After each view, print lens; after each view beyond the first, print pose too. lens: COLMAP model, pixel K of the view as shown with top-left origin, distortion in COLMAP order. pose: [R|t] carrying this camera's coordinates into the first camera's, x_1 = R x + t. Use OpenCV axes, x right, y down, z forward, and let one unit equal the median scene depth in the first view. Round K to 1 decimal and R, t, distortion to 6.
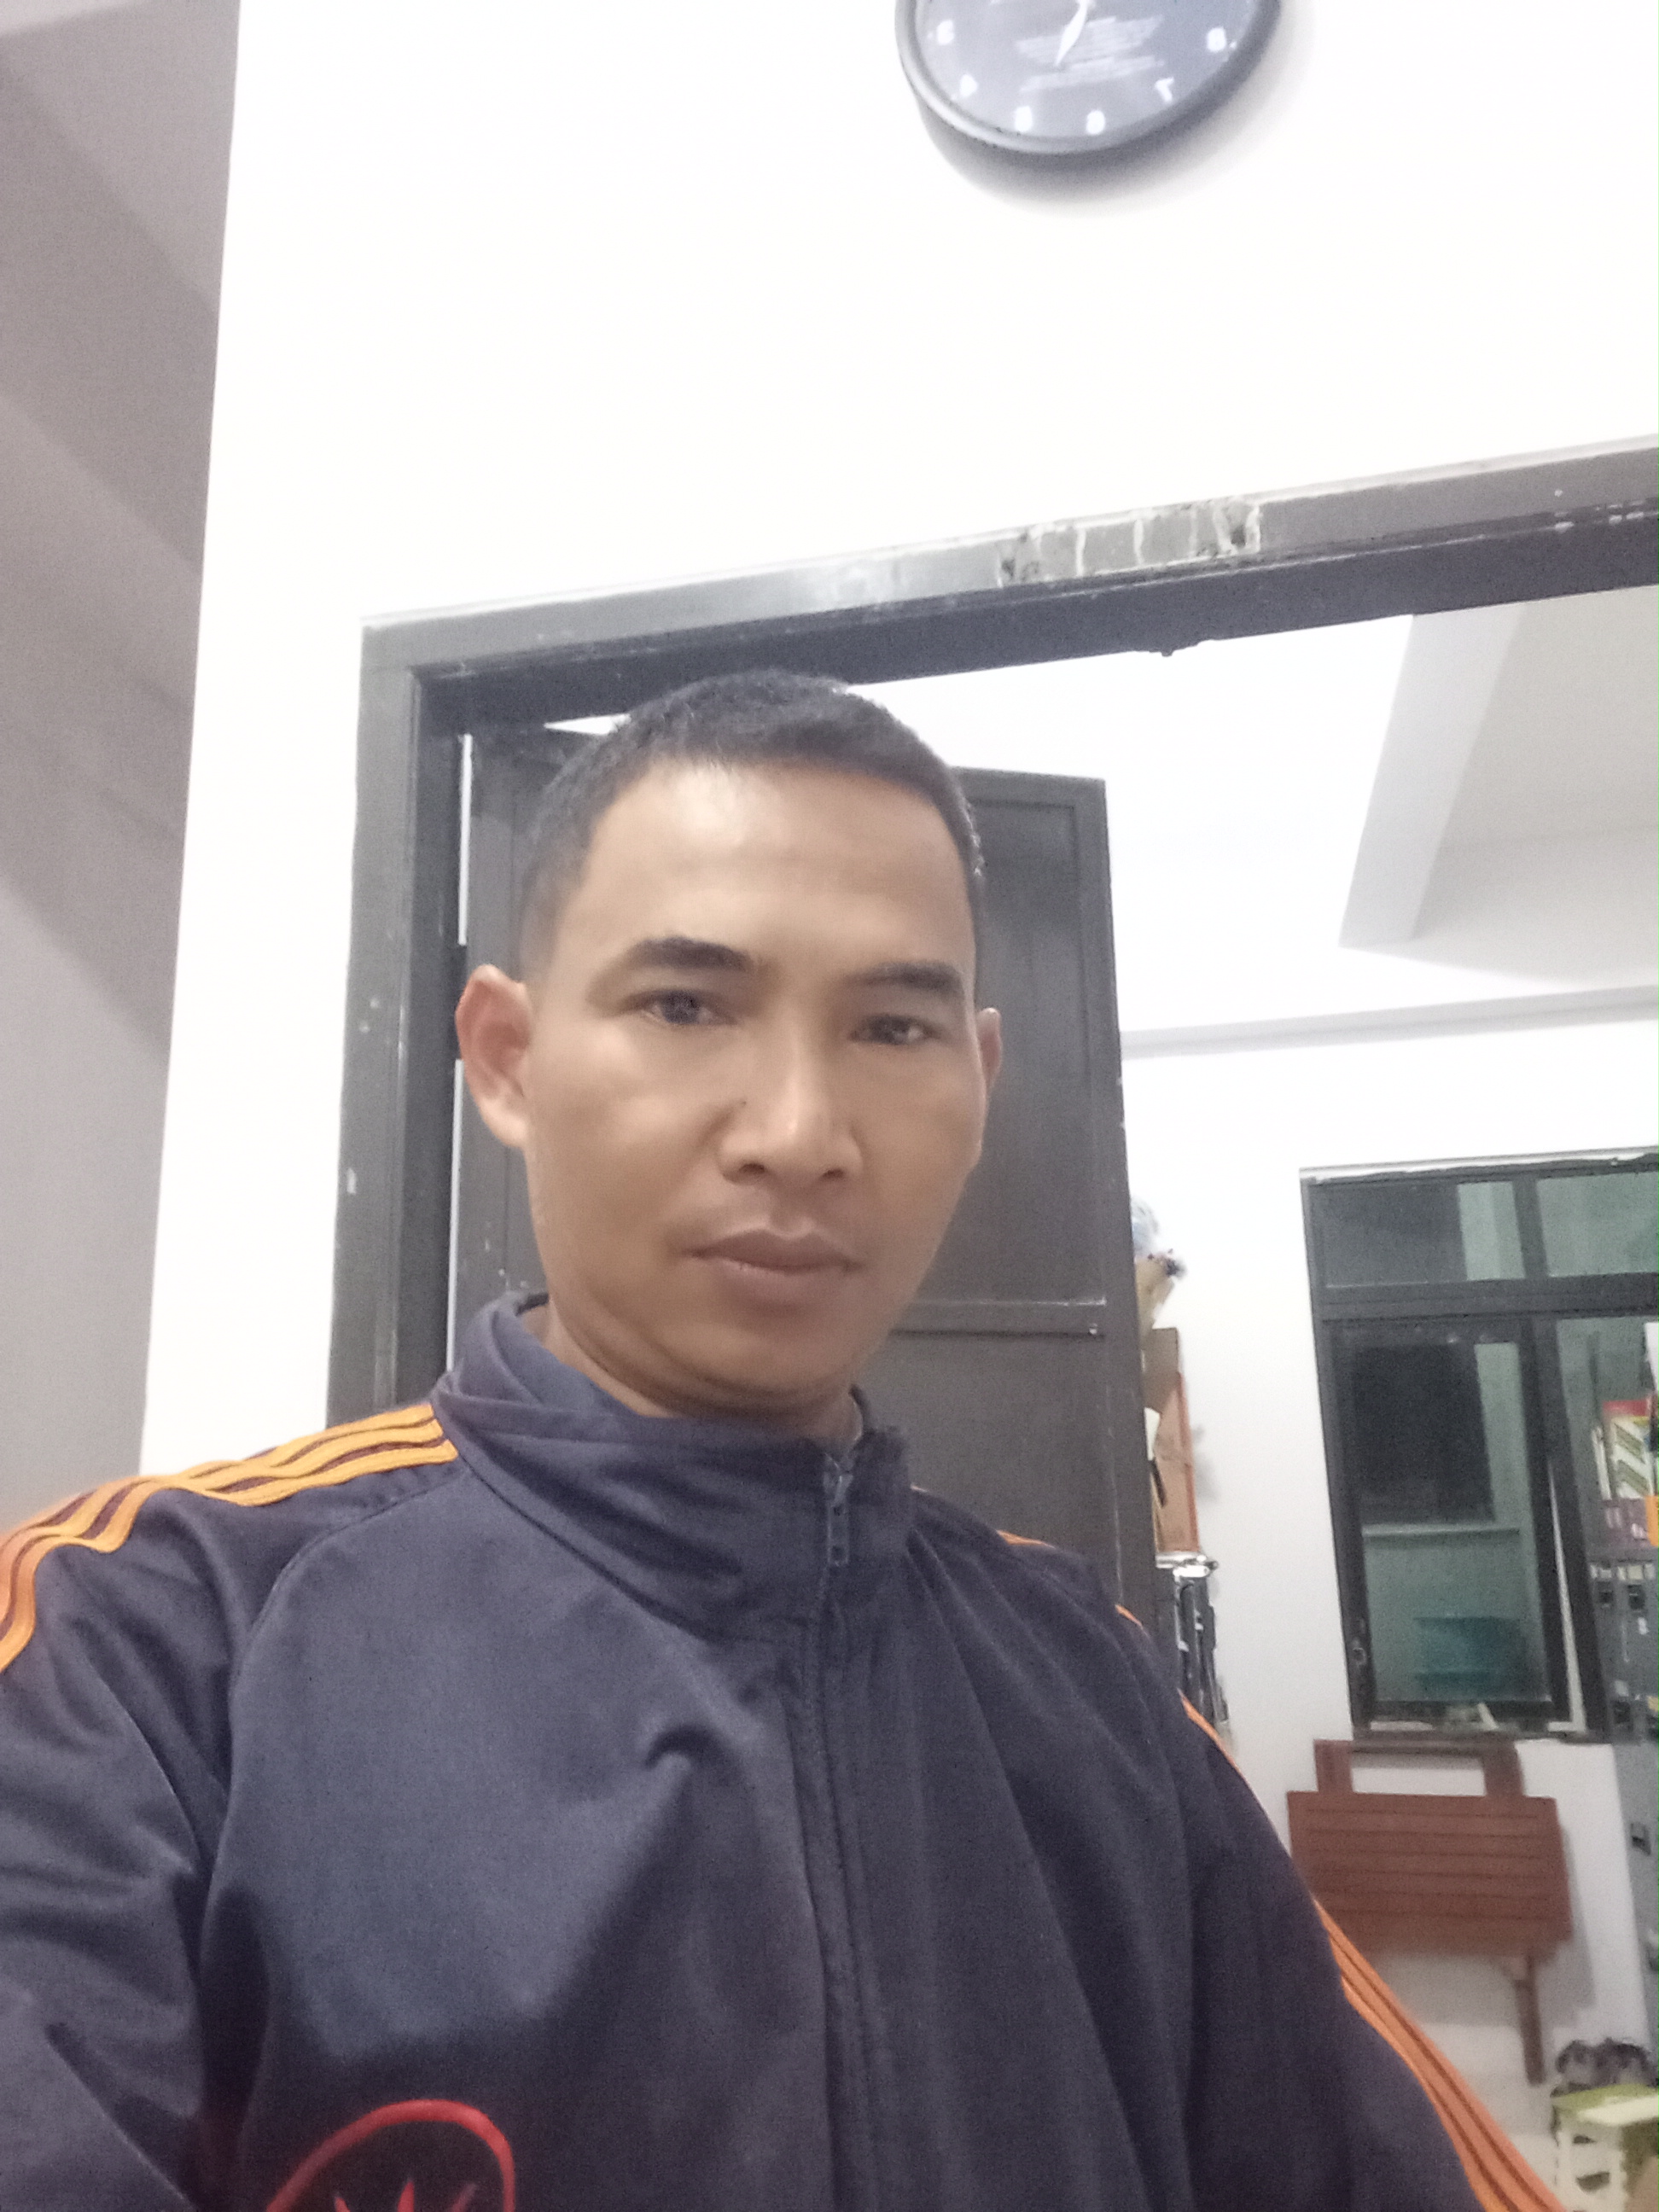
lens RADIAL K [[1714.8, 0, 835.4], [0, 1714.8, 1135.3], [0, 0, 1]] dist [0.070961, -0.069718]
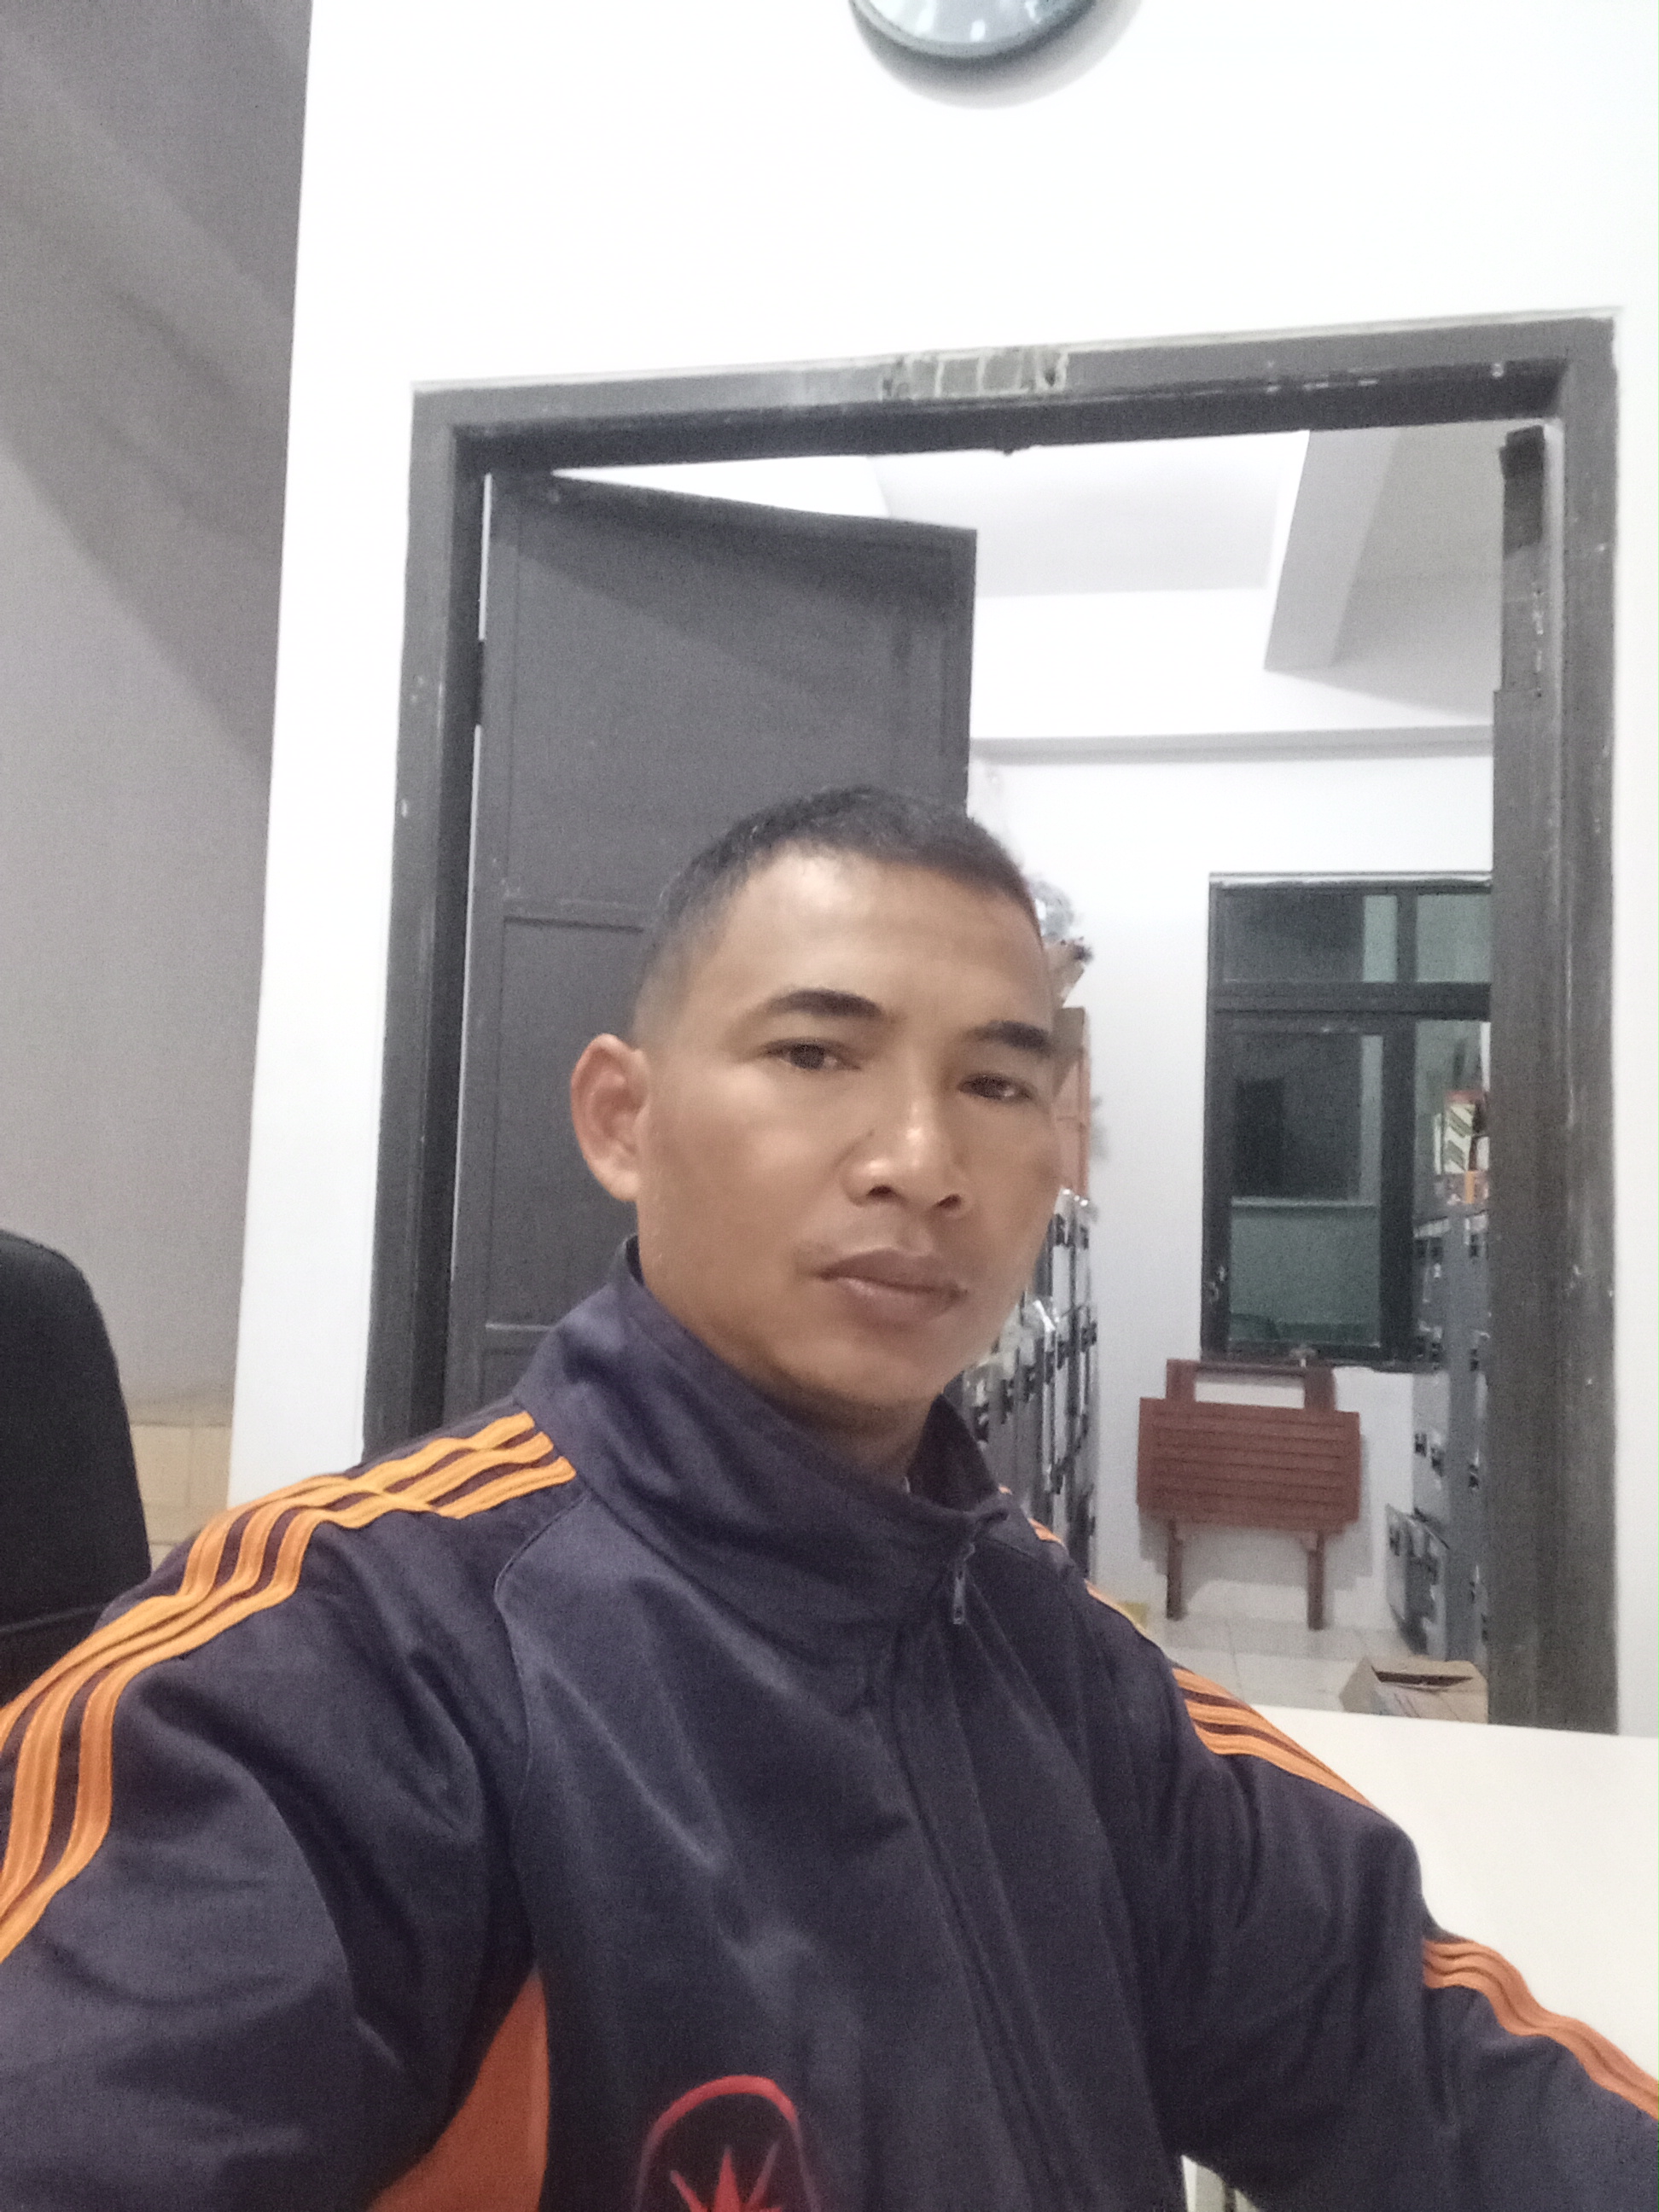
lens RADIAL K [[1714.8, 0, 835.4], [0, 1714.8, 1135.3], [0, 0, 1]] dist [0.070961, -0.069718]
pose [[0.998047, 0.060293, 0.016326, 0.065147], [-0.062225, 0.982525, 0.175424, 0.017697], [-0.005464, -0.176098, 0.984358, -0.423073]]
